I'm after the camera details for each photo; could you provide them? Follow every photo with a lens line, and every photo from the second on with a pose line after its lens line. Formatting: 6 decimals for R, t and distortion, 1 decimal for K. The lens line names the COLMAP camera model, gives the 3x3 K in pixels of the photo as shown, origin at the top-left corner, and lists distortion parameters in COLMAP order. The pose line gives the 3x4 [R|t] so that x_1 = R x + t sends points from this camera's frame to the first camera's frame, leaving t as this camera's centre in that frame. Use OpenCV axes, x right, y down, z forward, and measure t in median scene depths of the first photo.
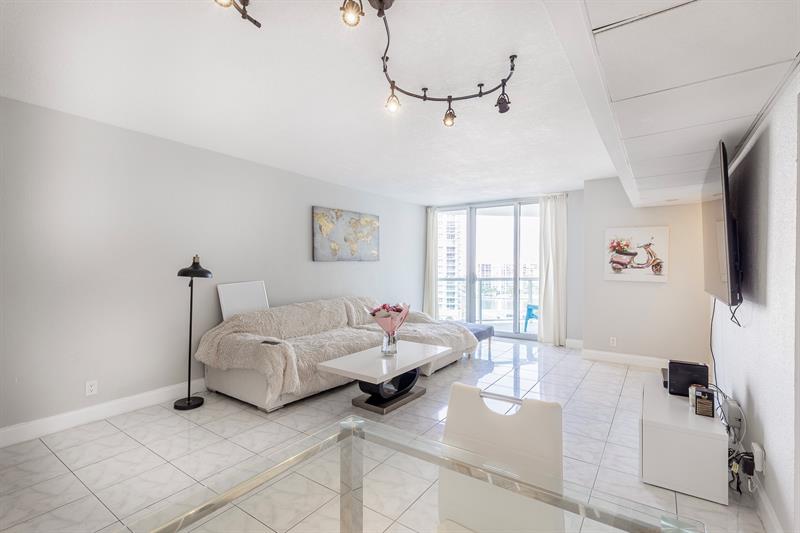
lens RADIAL K [[357.5, 0, 399.5], [0, 357.5, 267.6], [0, 0, 1]] dist [0.007174, -0.000450]
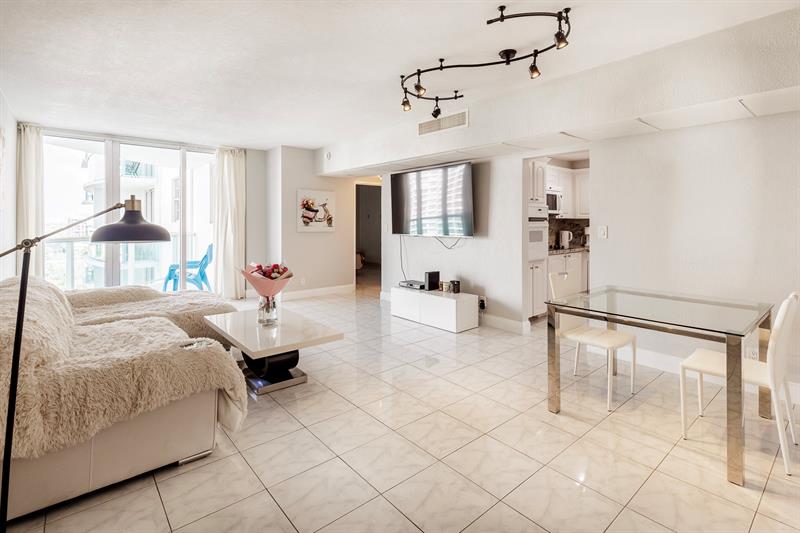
lens RADIAL K [[387.1, 0, 400.7], [0, 387.1, 219.2], [0, 0, 1]] dist [0.003386, 0.000157]
pose [[0.265079, 0.003401, 0.964221, -0.625305], [0.004213, 0.999980, -0.004685, -0.000003], [-0.964218, 0.005304, 0.265059, 0.335284]]
